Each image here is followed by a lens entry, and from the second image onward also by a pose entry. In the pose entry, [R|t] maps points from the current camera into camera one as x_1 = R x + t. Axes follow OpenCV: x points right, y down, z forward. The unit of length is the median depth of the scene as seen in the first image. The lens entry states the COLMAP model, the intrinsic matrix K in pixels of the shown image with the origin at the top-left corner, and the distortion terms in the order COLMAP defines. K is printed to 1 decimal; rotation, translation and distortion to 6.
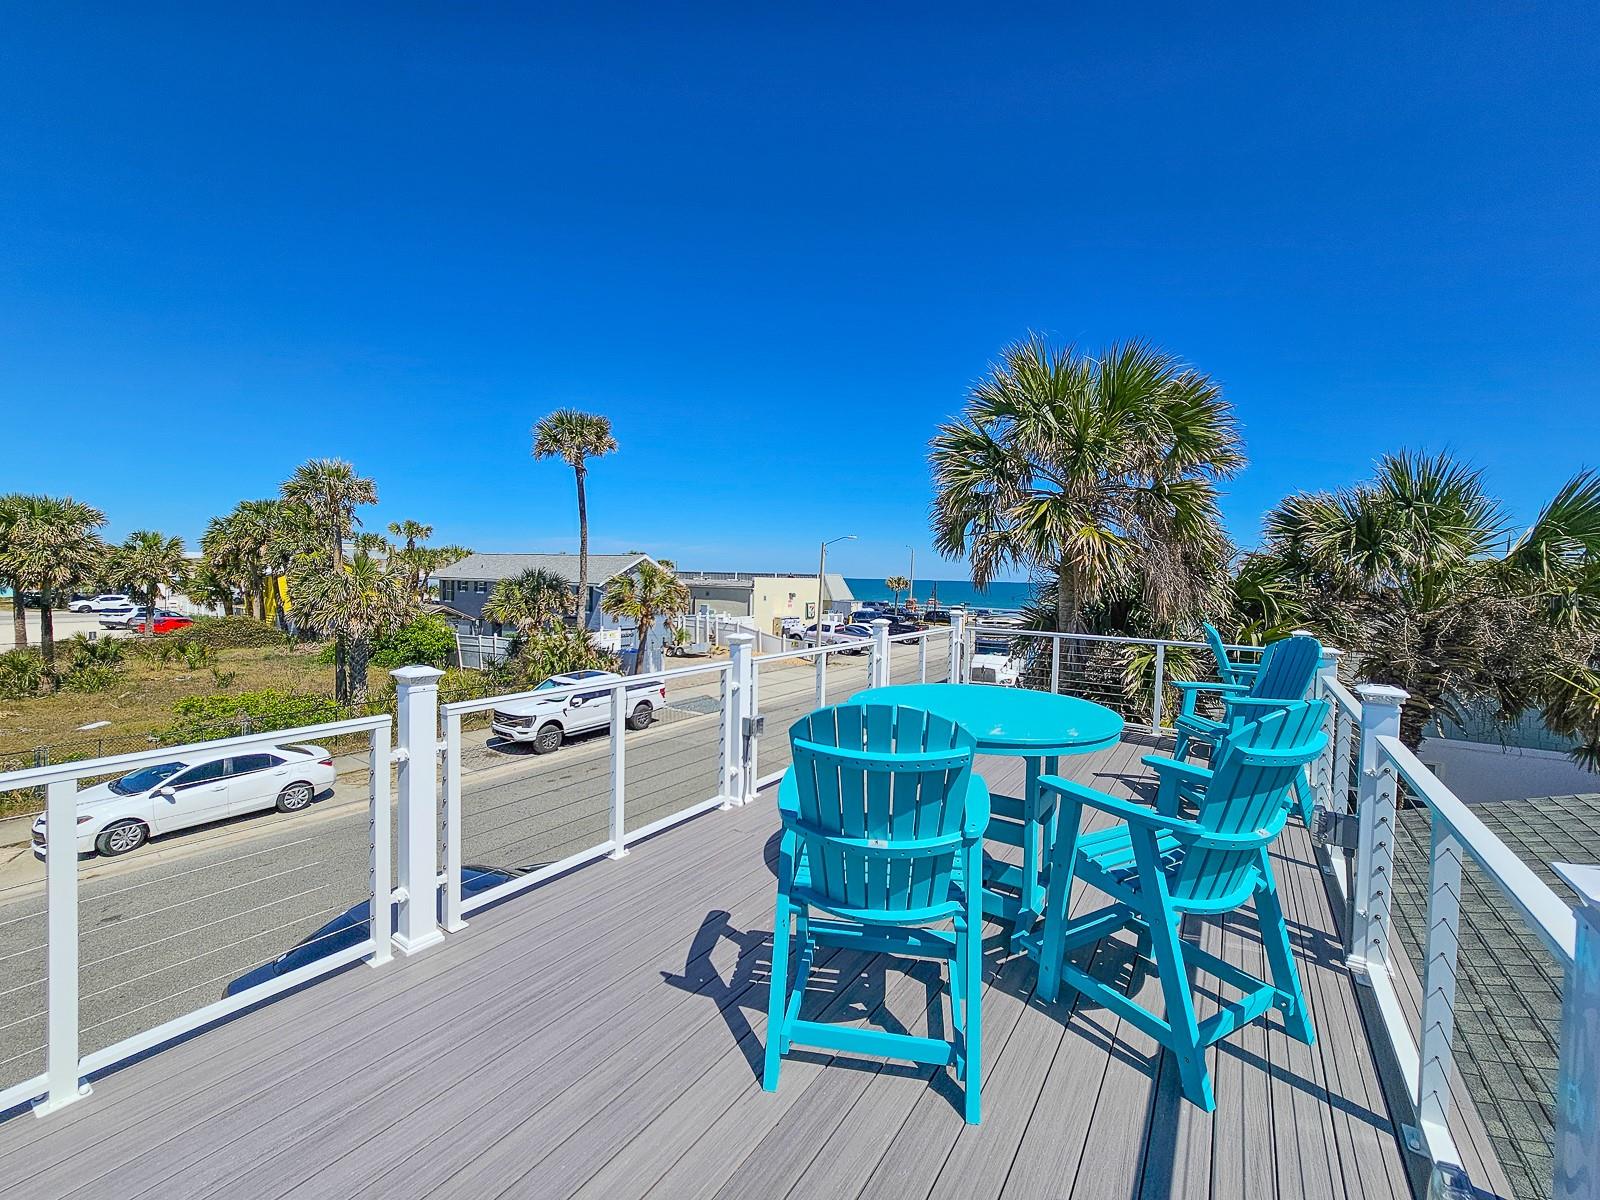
lens RADIAL K [[692.7, 0, 807.8], [0, 692.7, 591.0], [0, 0, 1]] dist [-0.001347, 0.001010]
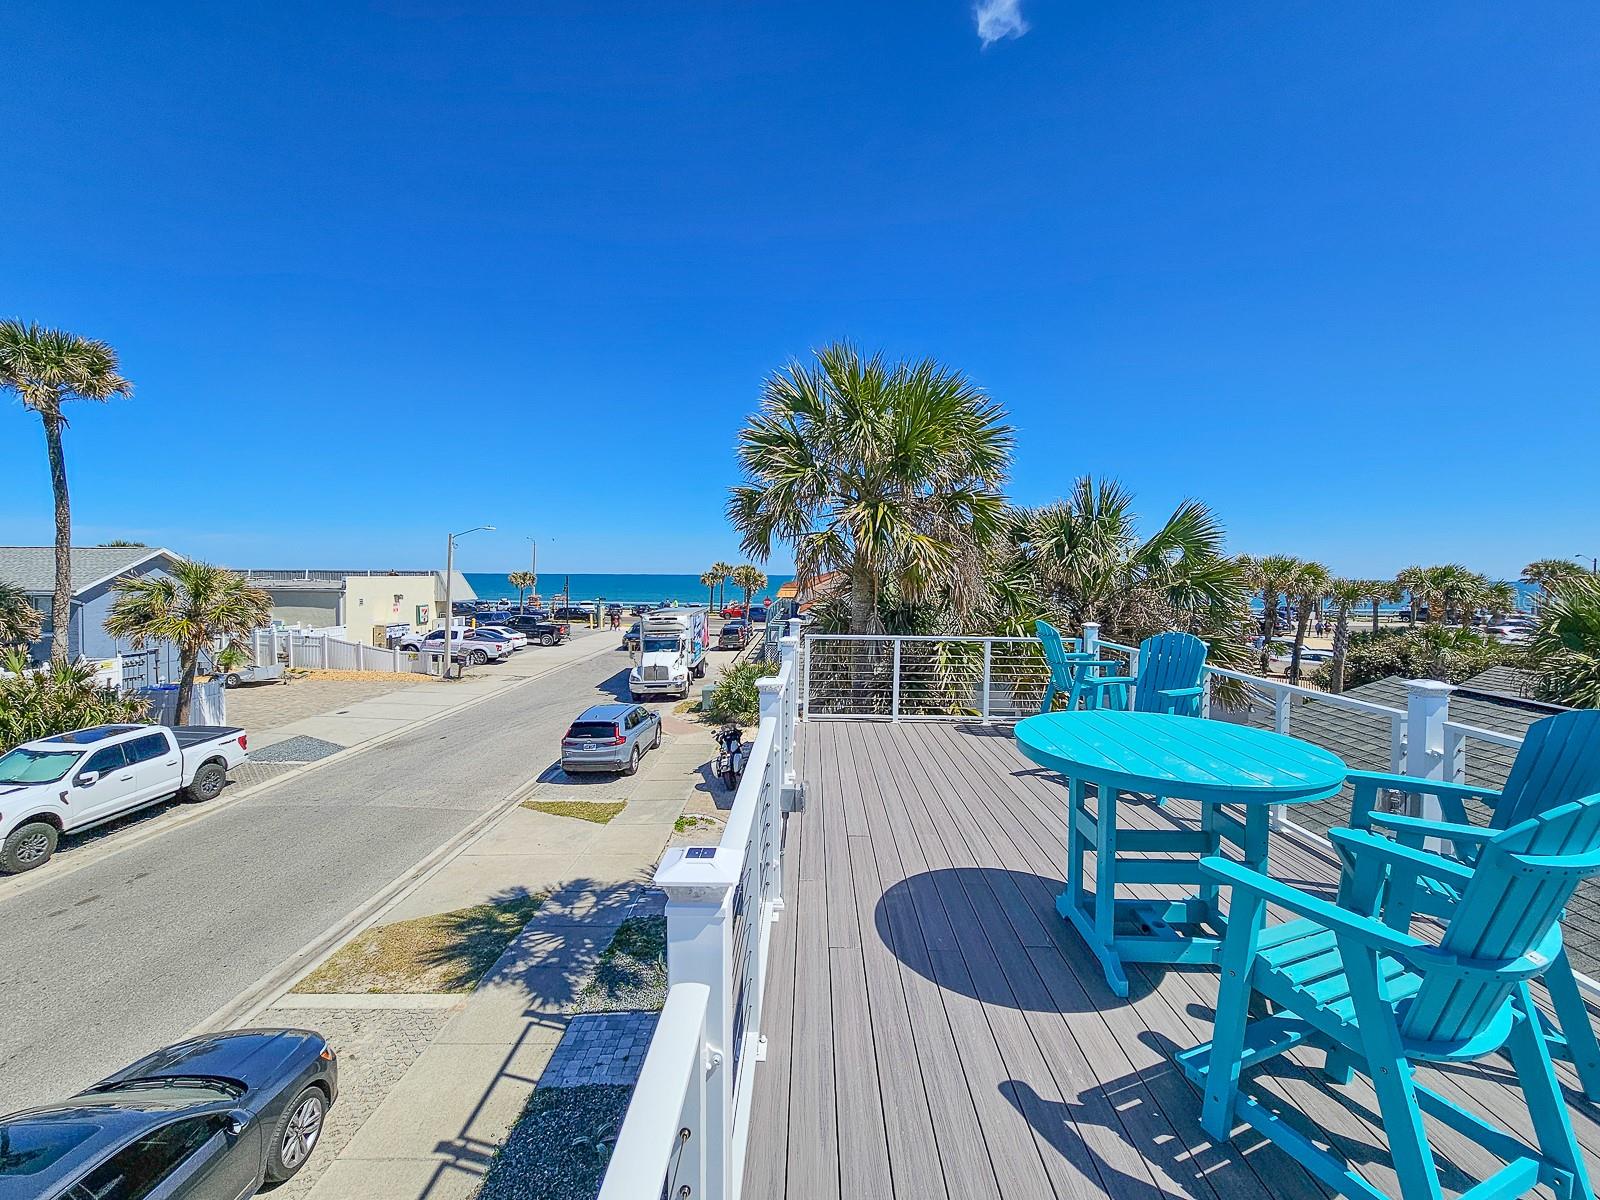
lens RADIAL K [[692.7, 0, 818.4], [0, 692.7, 582.2], [0, 0, 1]] dist [-0.001347, 0.001010]
pose [[0.836909, -0.023884, 0.546820, -0.091913], [0.023976, 0.999688, 0.006969, -0.008640], [-0.546816, 0.007279, 0.837221, 0.069672]]
